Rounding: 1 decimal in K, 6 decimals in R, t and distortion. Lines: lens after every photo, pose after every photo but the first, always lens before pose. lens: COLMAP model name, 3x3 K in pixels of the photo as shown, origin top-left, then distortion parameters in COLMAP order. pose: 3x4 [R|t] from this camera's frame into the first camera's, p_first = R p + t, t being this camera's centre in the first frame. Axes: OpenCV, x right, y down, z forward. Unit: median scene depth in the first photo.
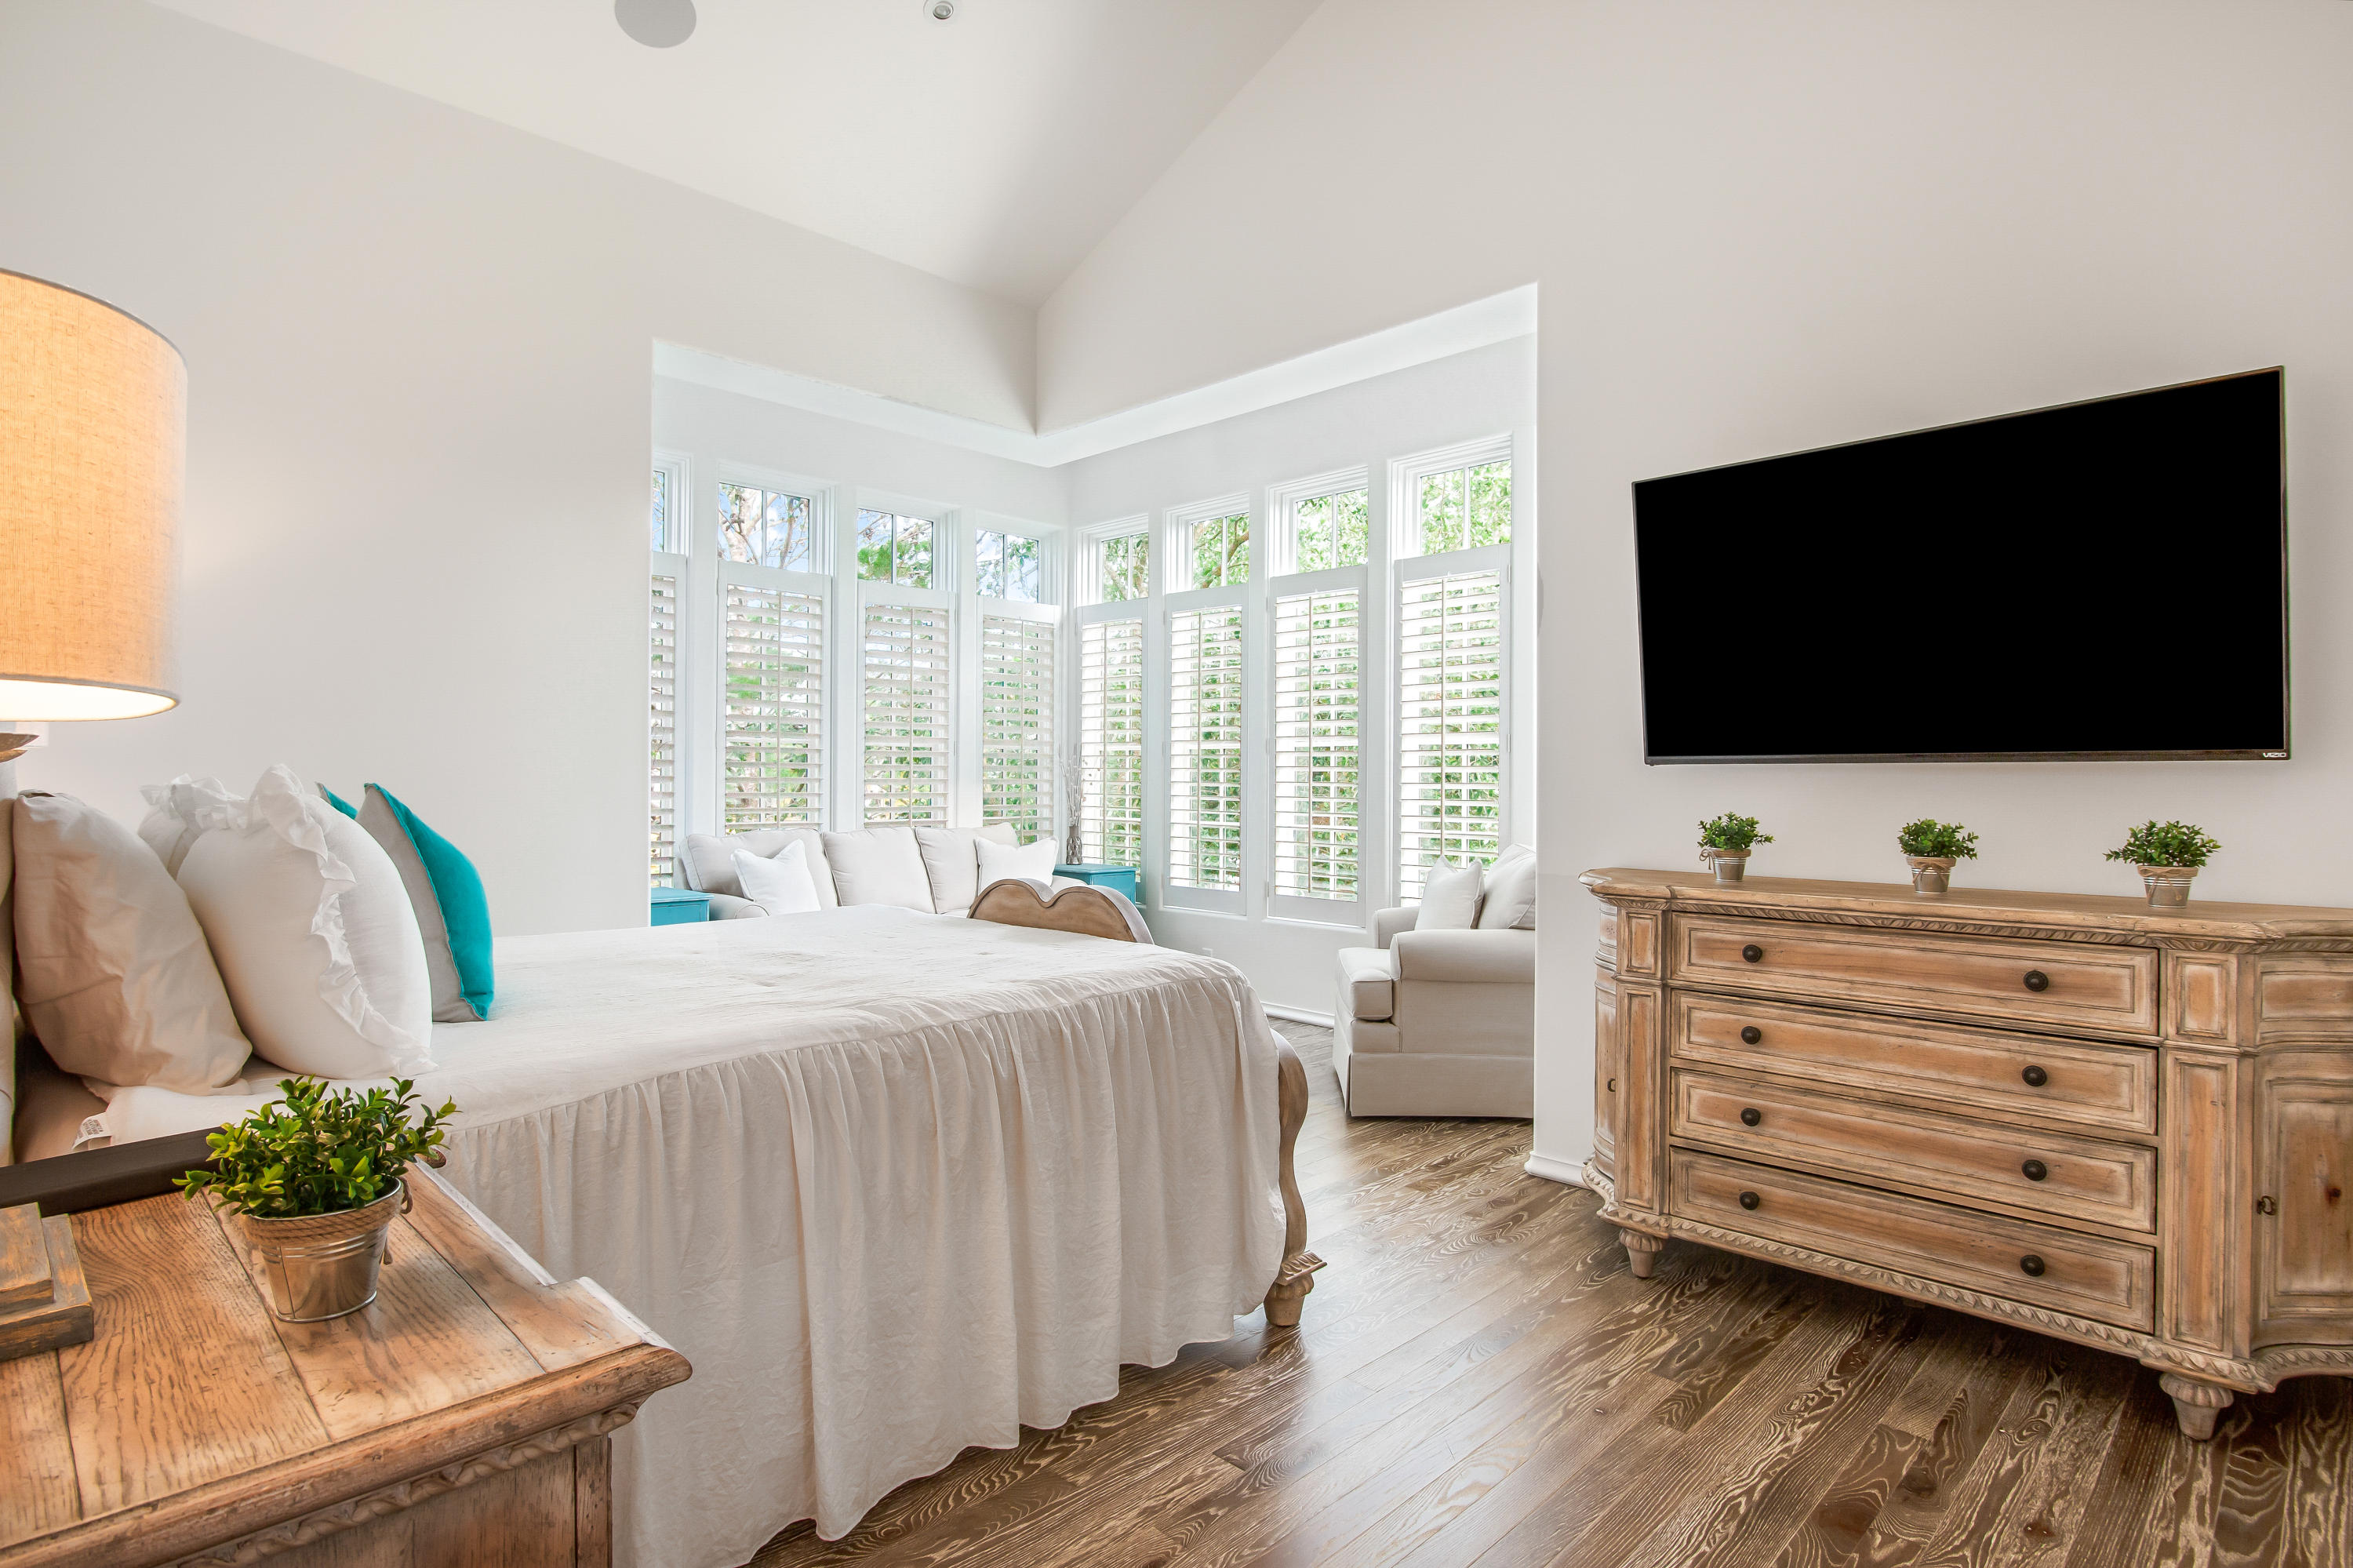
lens RADIAL K [[1198.9, 0, 1167.9], [0, 1198.9, 772.3], [0, 0, 1]] dist [-0.025389, -0.000313]
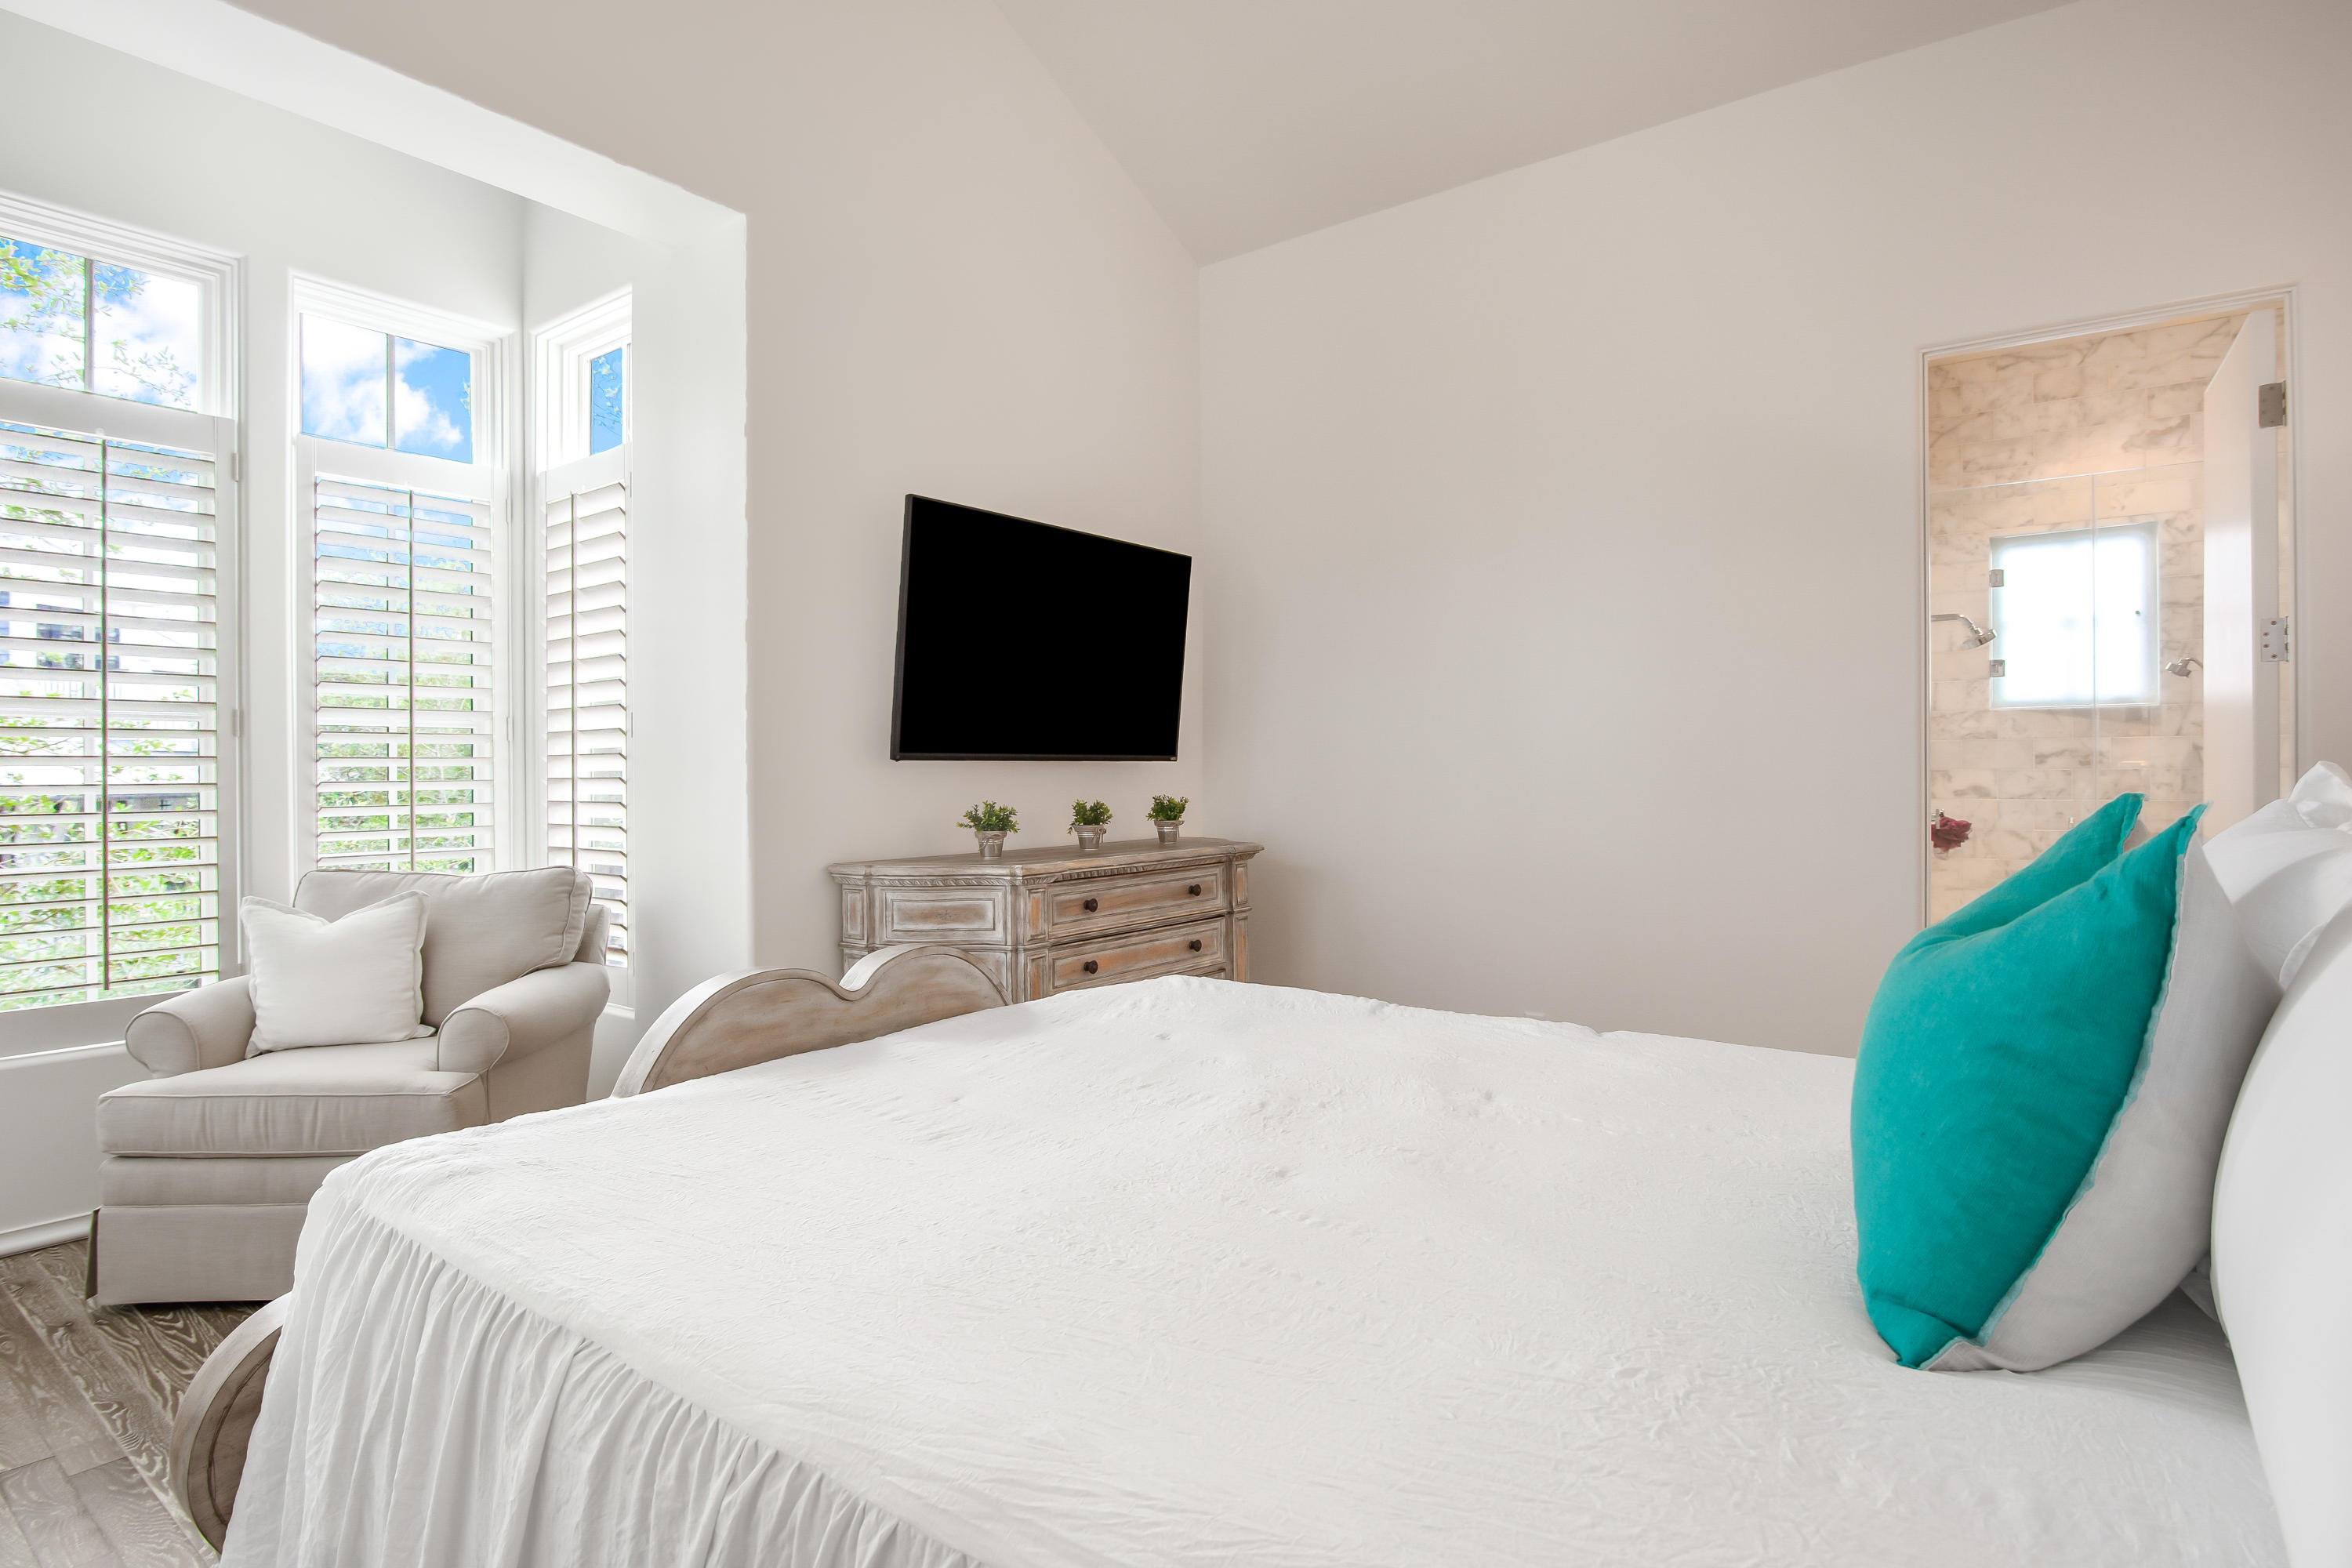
lens RADIAL K [[1198.4, 0, 1167.4], [0, 1198.4, 772.3], [0, 0, 1]] dist [-0.025389, -0.000313]
pose [[-0.150852, -0.004639, 0.988545, -0.845903], [-0.002313, 0.999988, 0.004339, -0.001454], [-0.988554, -0.001632, -0.150861, 1.130910]]
